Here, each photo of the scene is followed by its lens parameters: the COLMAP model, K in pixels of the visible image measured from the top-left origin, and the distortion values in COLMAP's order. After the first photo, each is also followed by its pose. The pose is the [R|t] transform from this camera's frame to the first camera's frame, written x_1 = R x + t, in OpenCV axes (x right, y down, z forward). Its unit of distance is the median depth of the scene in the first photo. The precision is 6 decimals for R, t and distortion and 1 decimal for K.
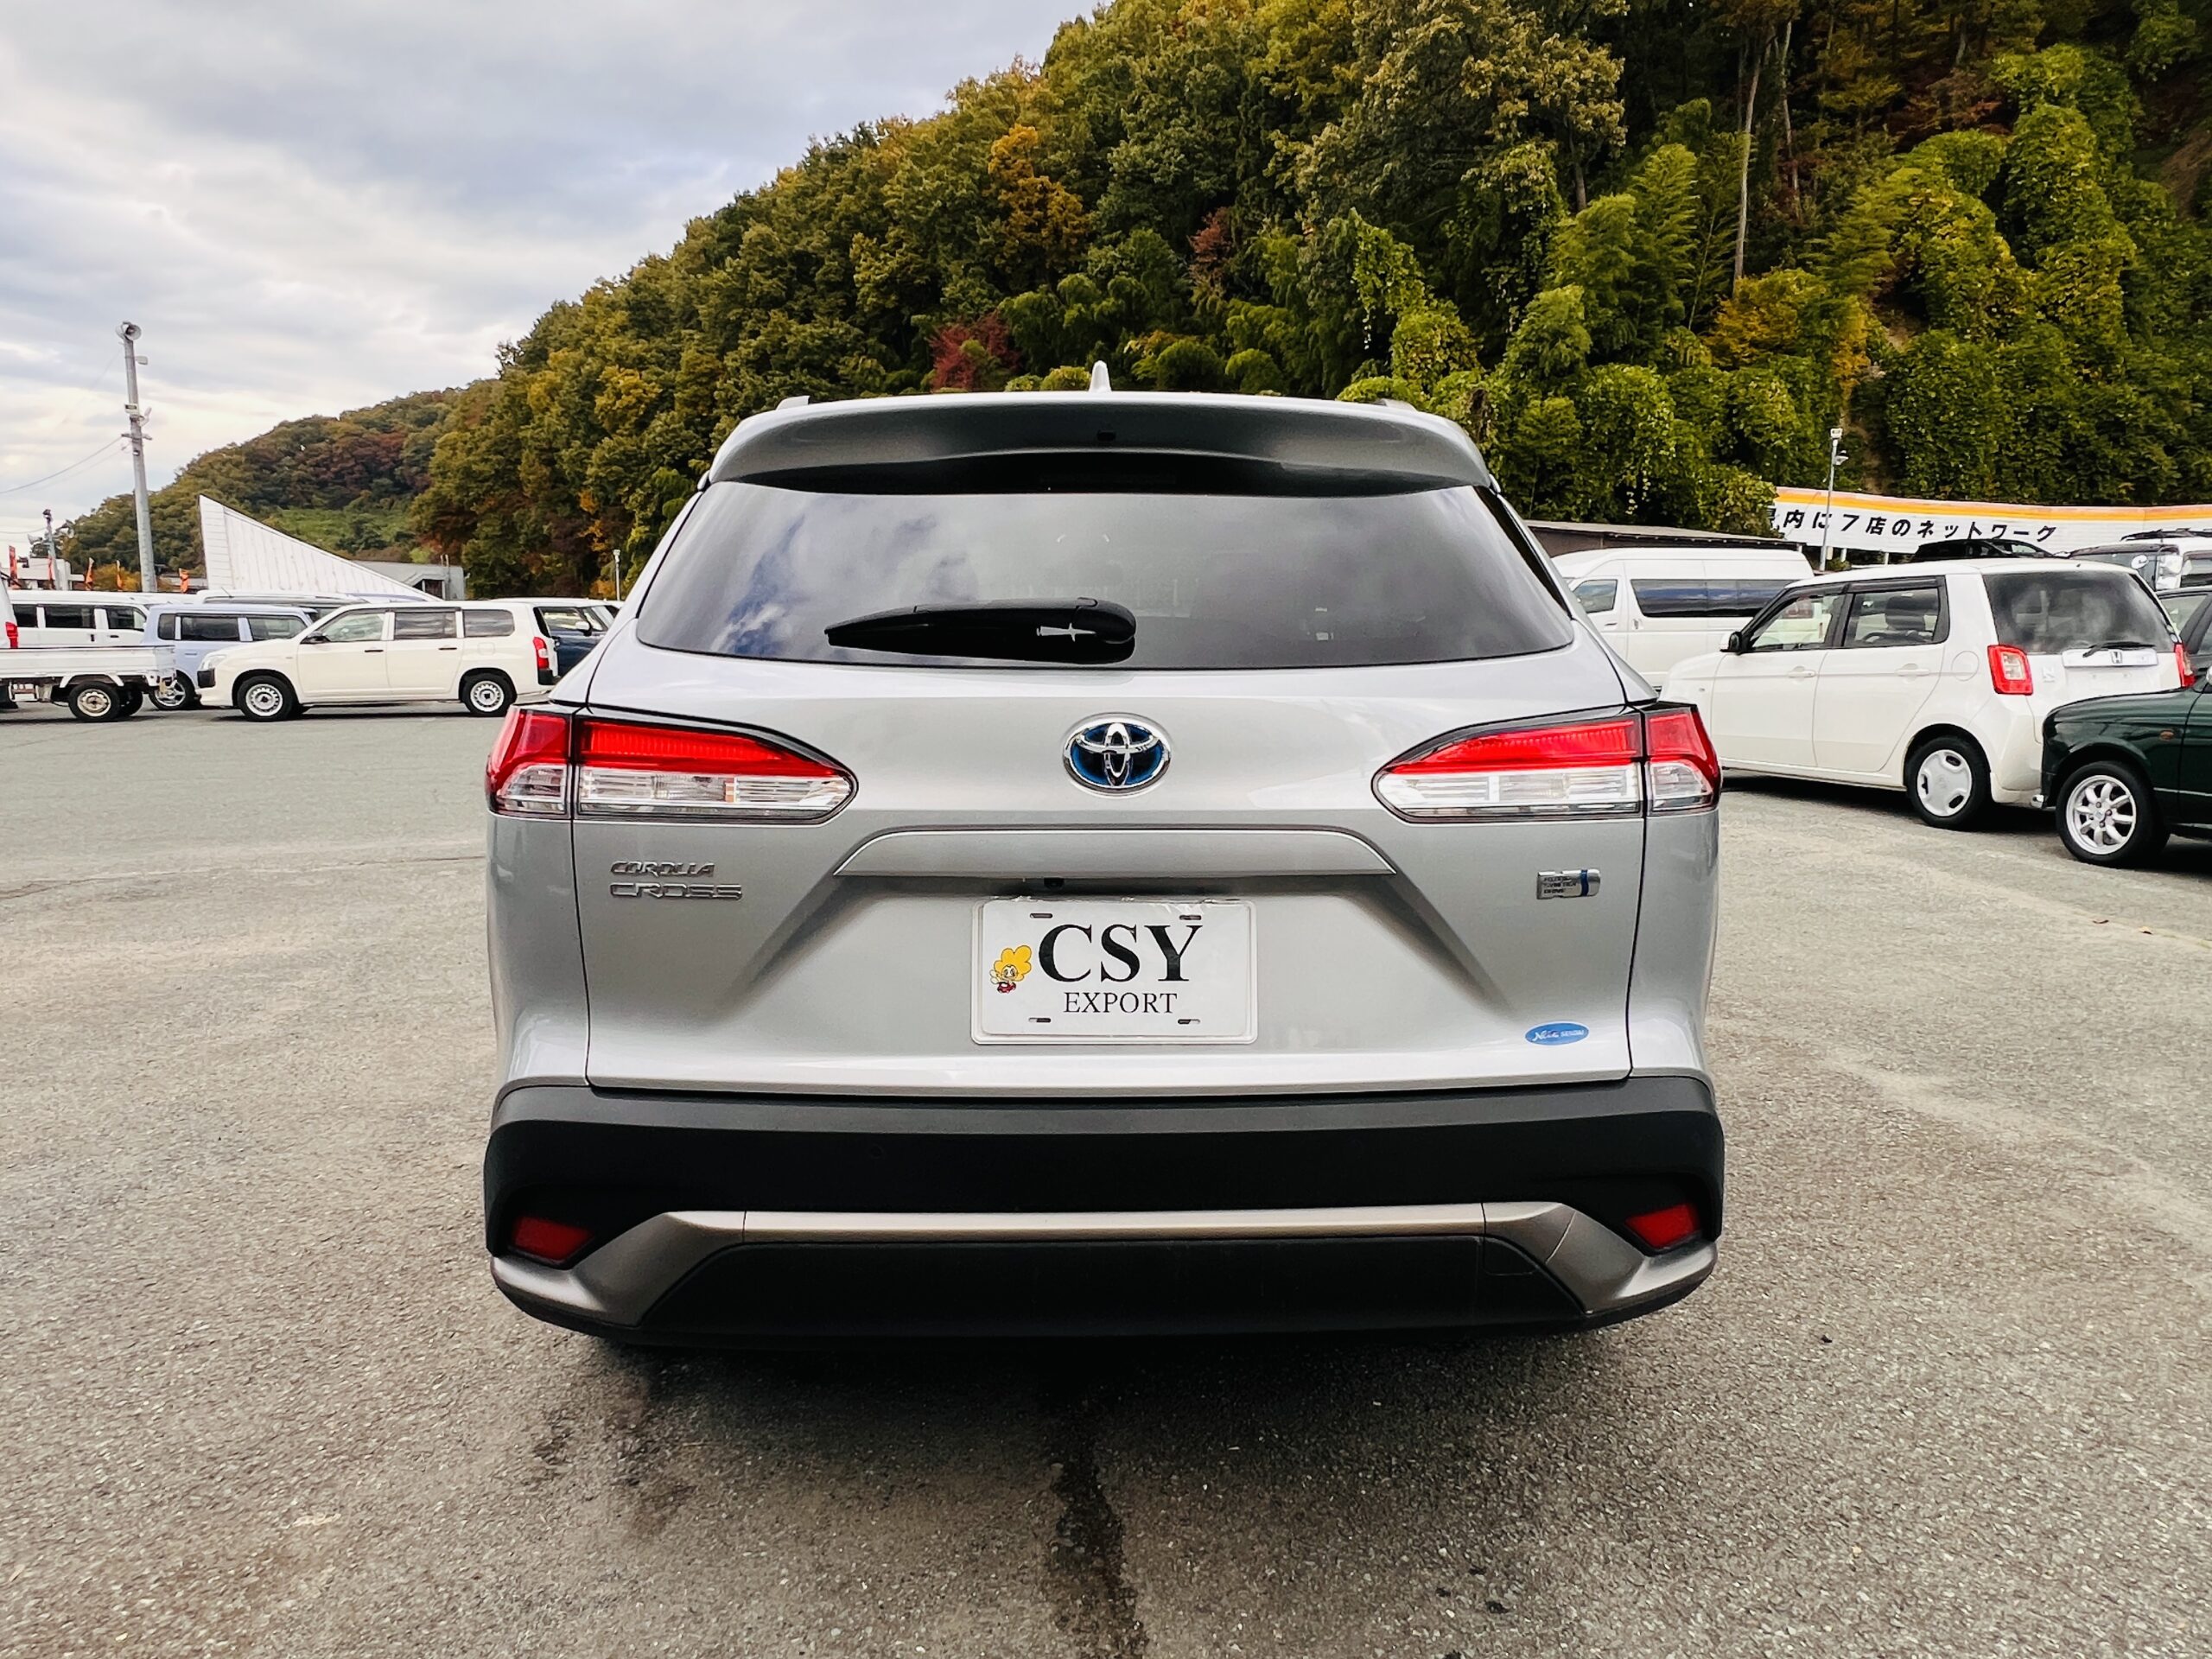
lens RADIAL K [[1272.3, 0, 1106.0], [0, 1272.3, 829.5], [0, 0, 1]] dist [-0.003007, 0.002508]
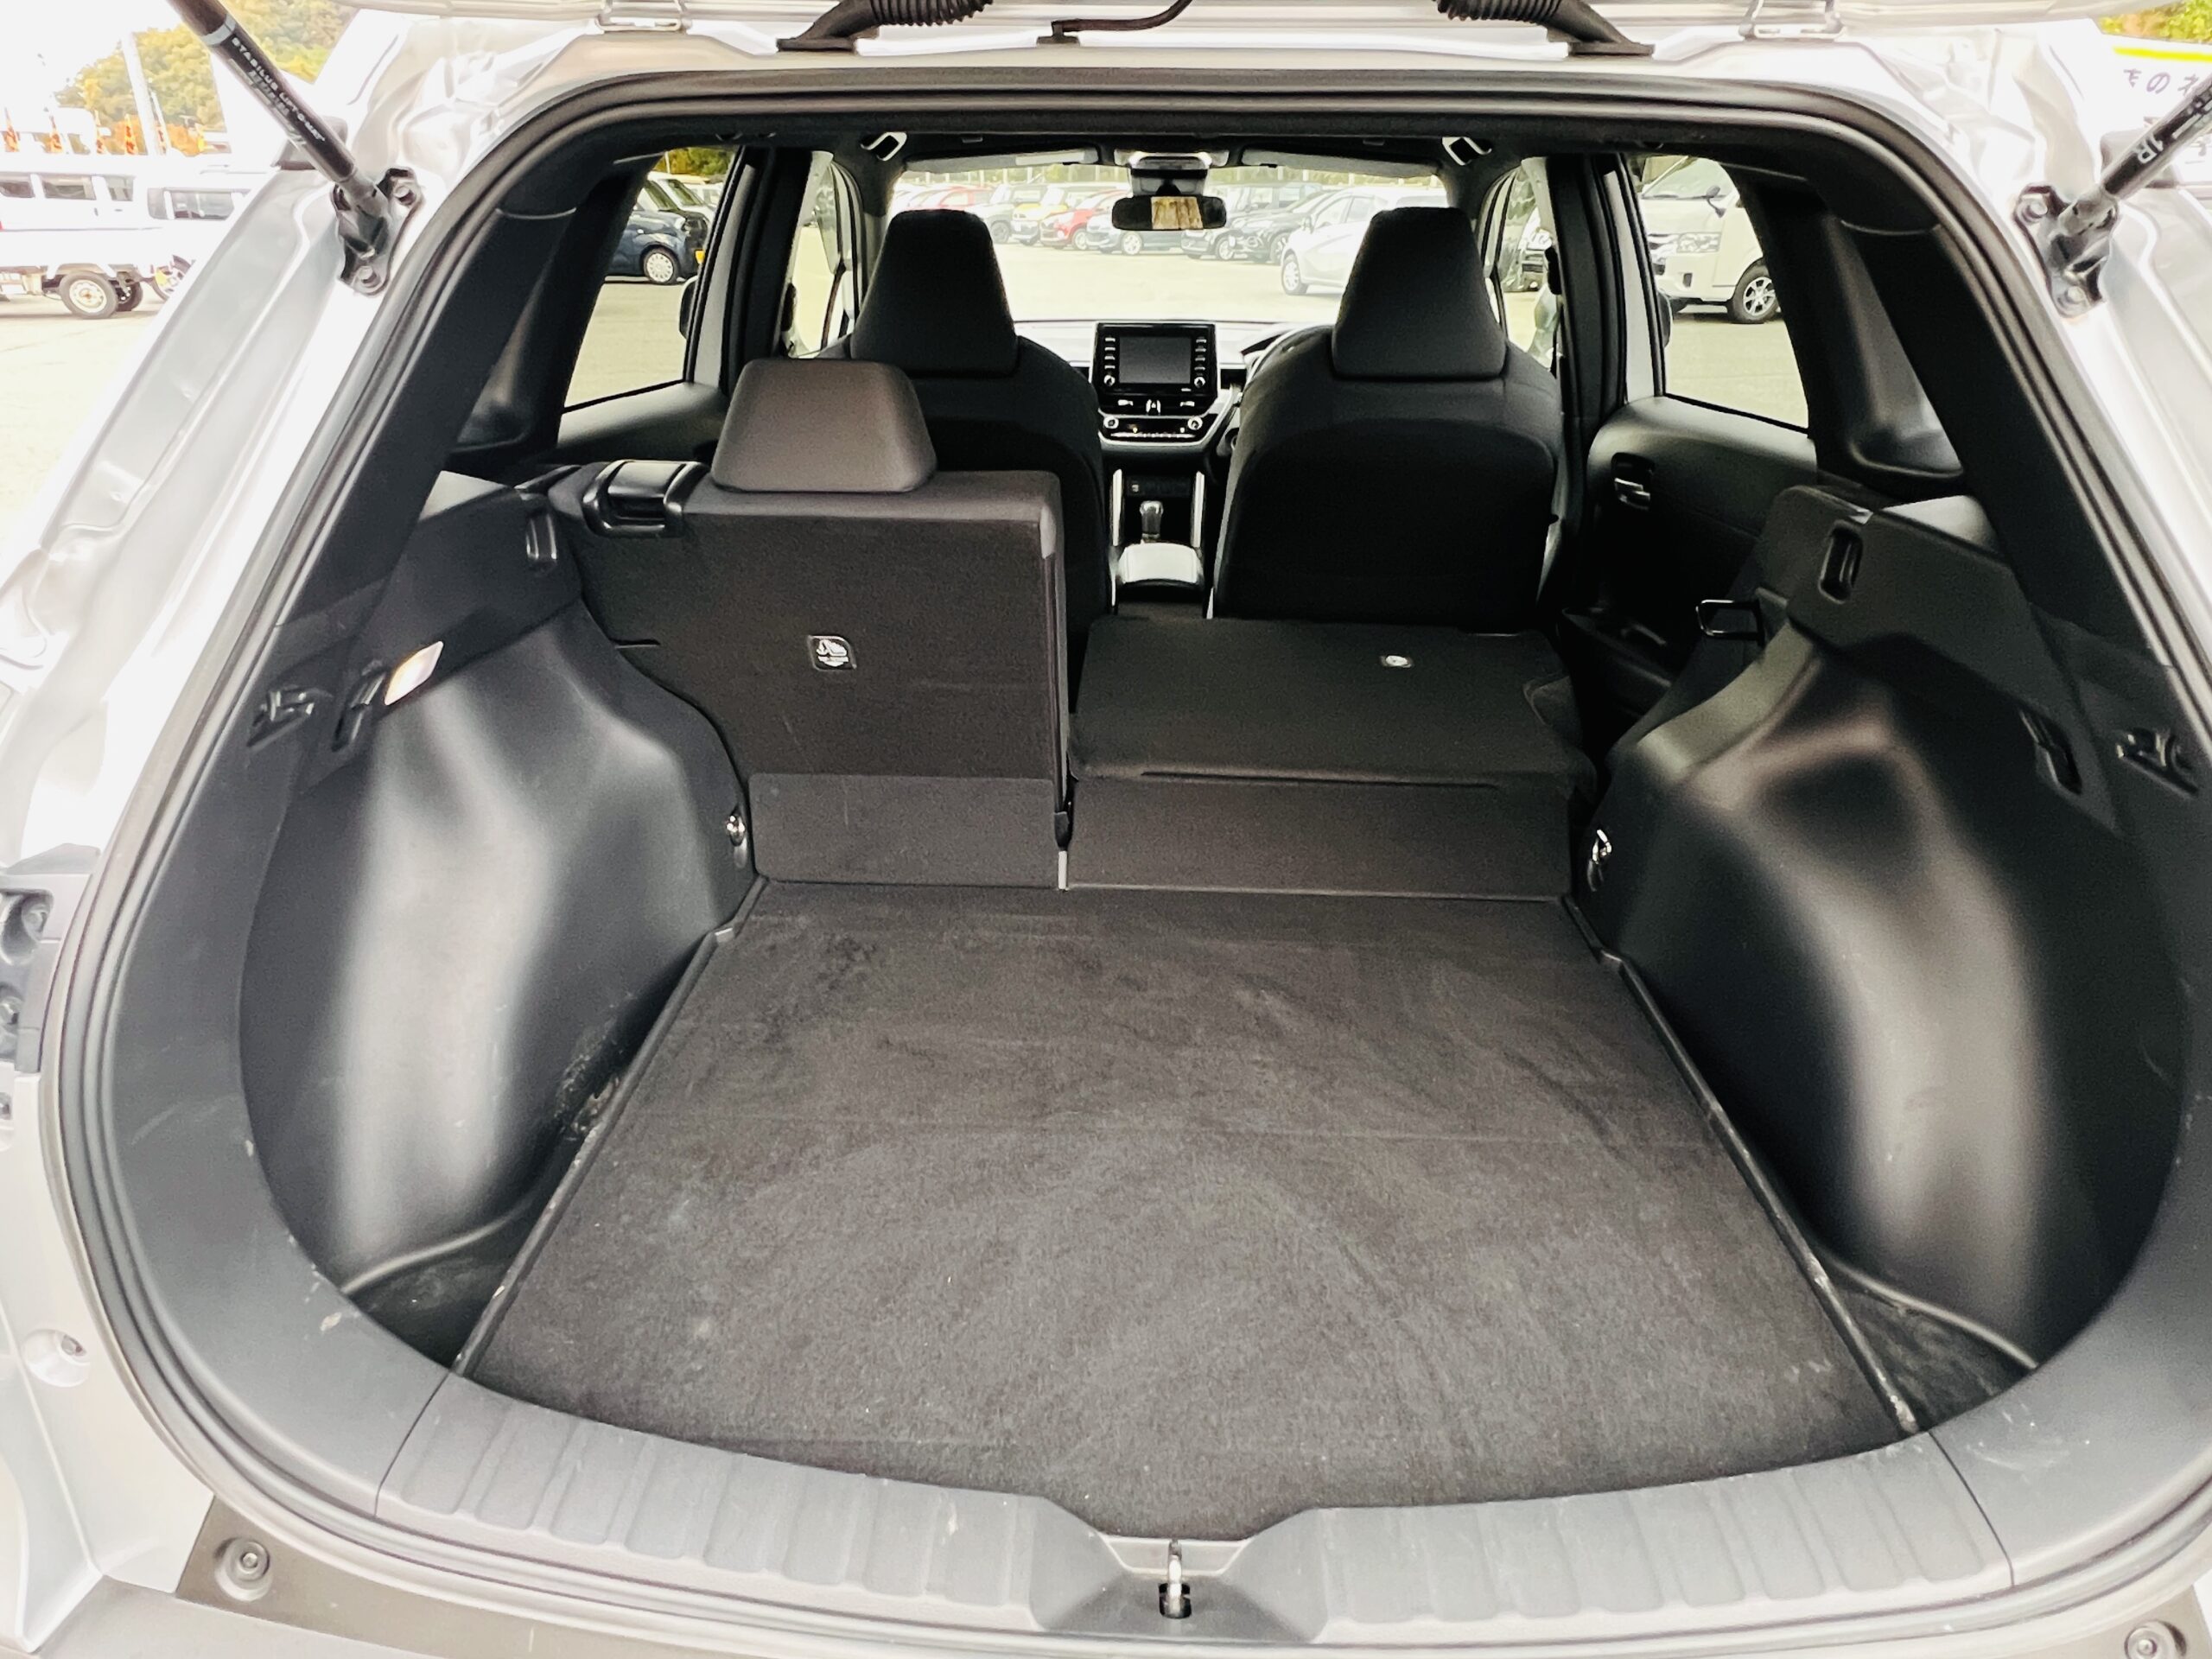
lens RADIAL K [[1271.1, 0, 1106.0], [0, 1271.1, 829.5], [0, 0, 1]] dist [-0.002458, 0.000284]
pose [[0.997784, 0.037009, -0.055289, -0.000960], [-0.018846, 0.954189, 0.298611, -0.044164], [0.063807, -0.296907, 0.952772, 0.138847]]
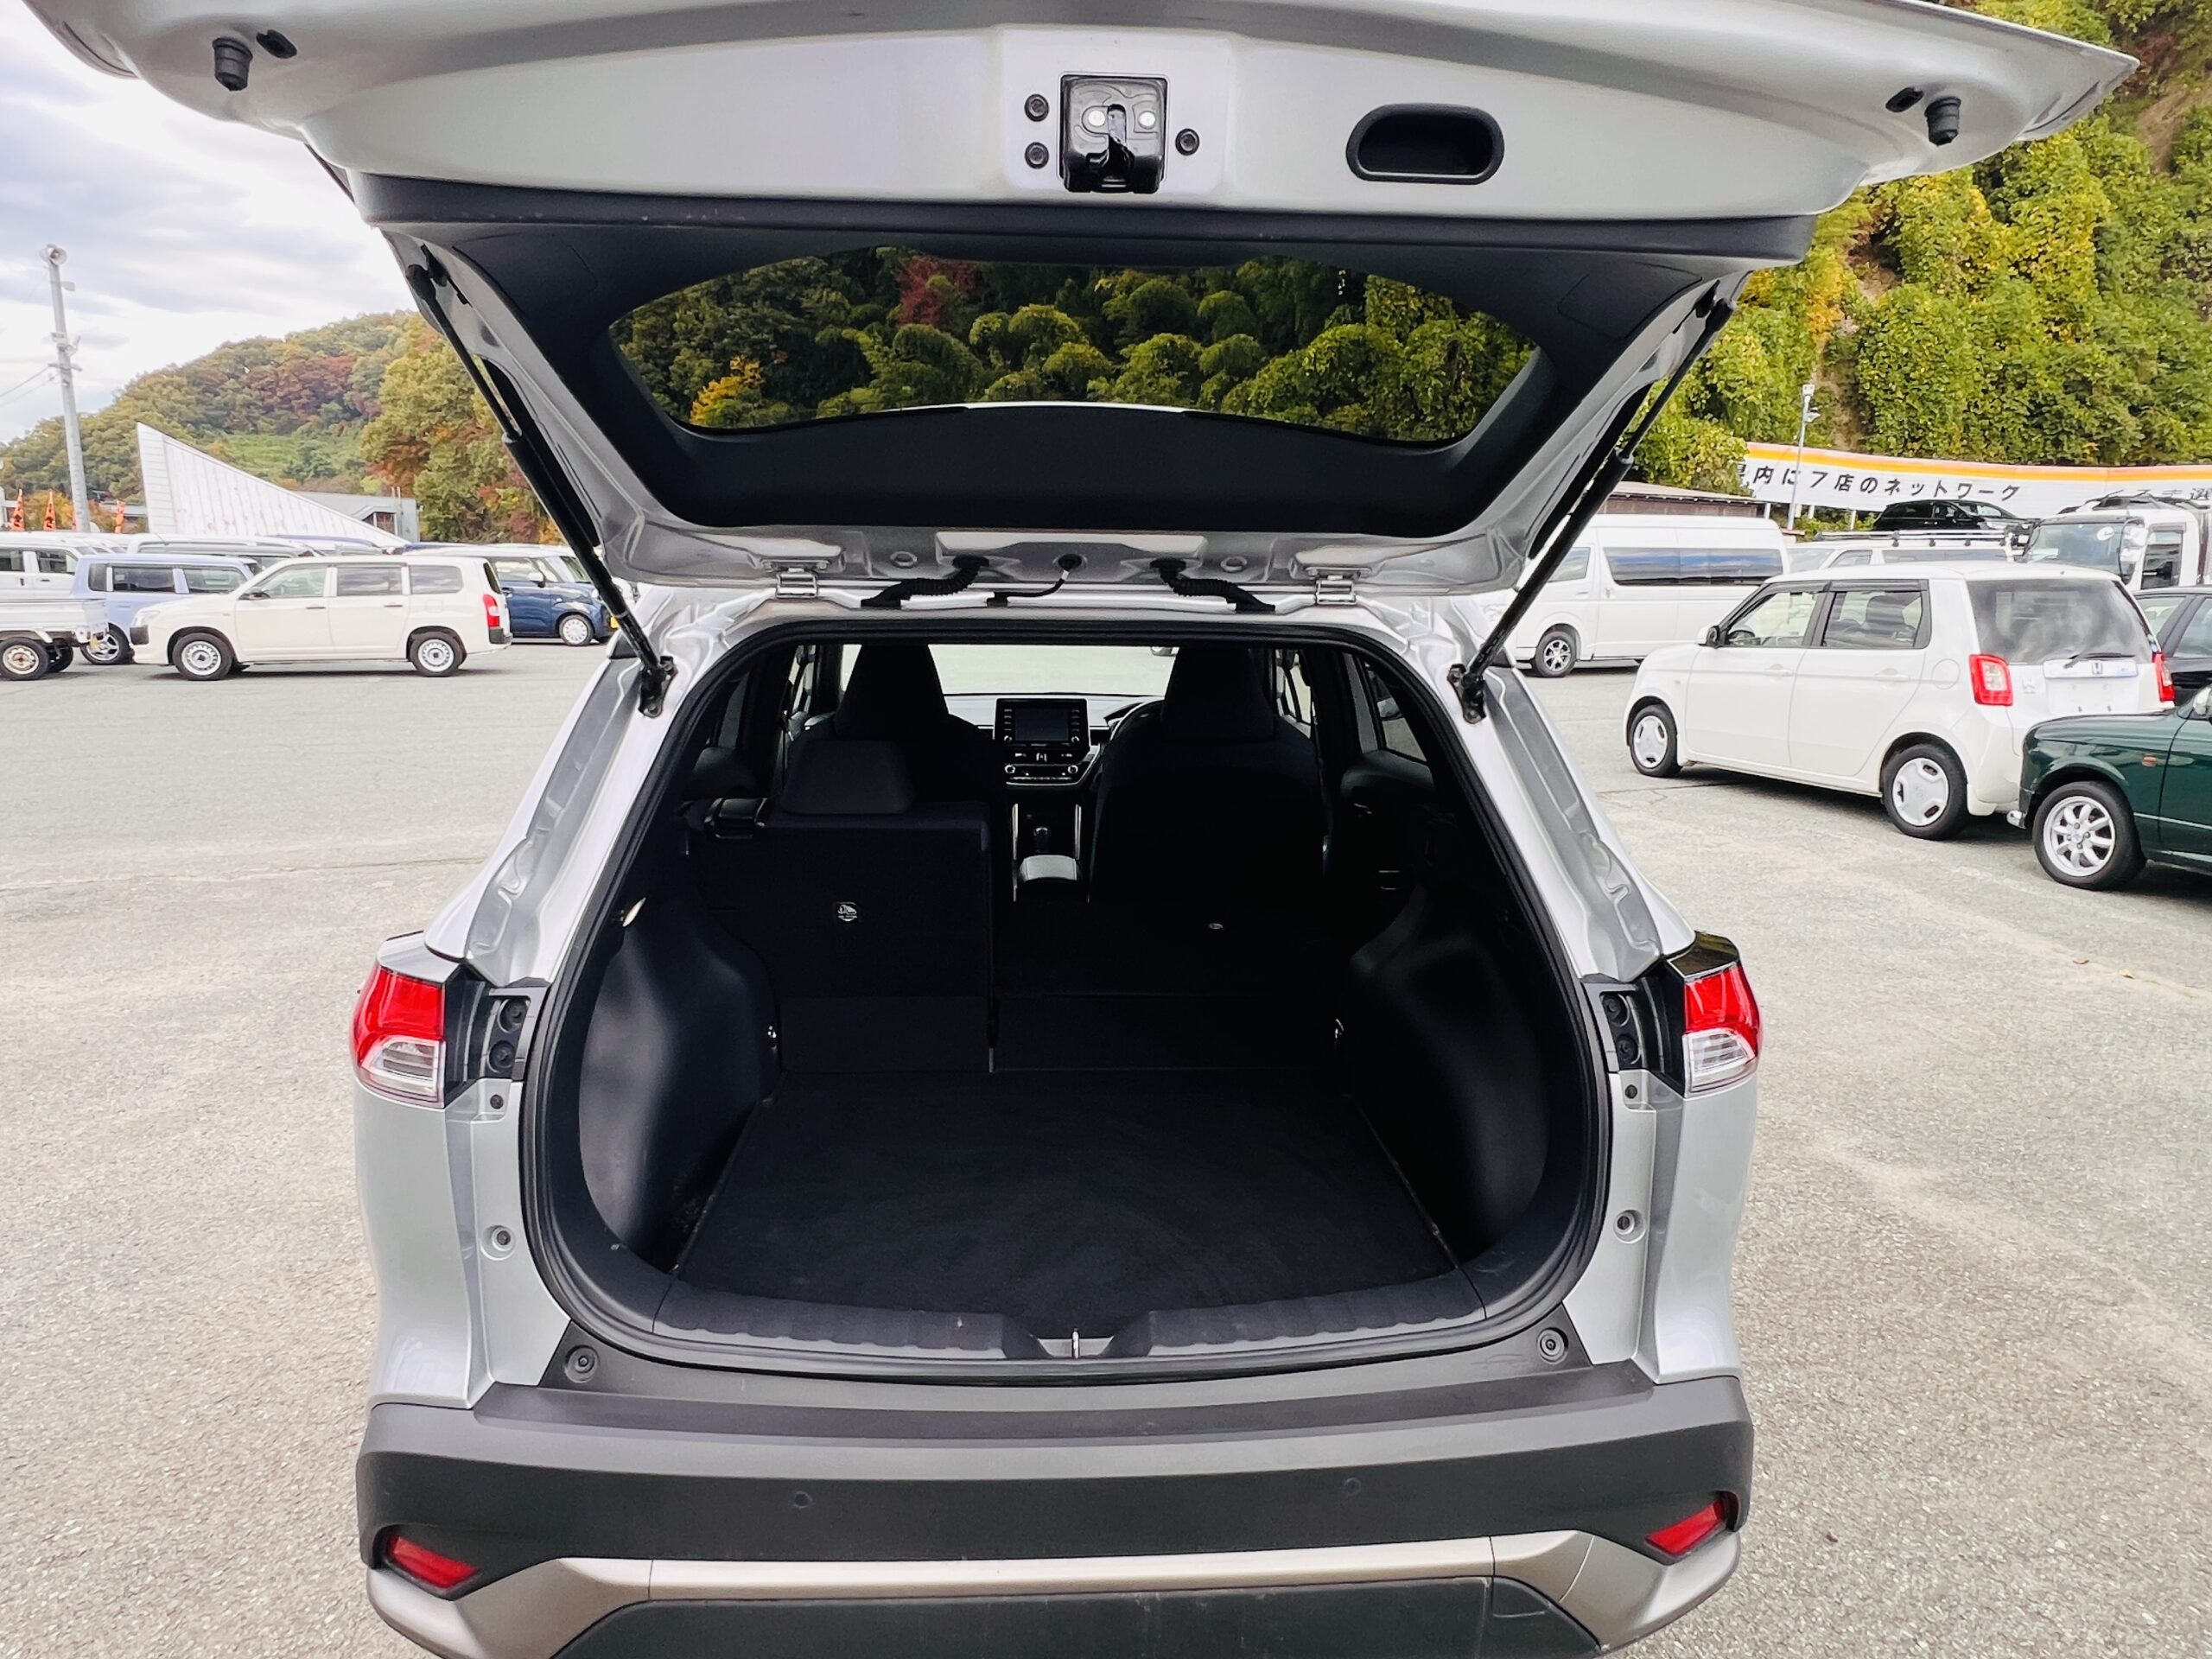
lens RADIAL K [[1272.3, 0, 1106.0], [0, 1272.3, 829.5], [0, 0, 1]] dist [-0.003007, 0.002508]
pose [[0.999623, 0.007175, 0.026495, 0.000028], [-0.008336, 0.998998, 0.043981, -0.045458], [-0.026153, -0.044185, 0.998681, 0.027343]]
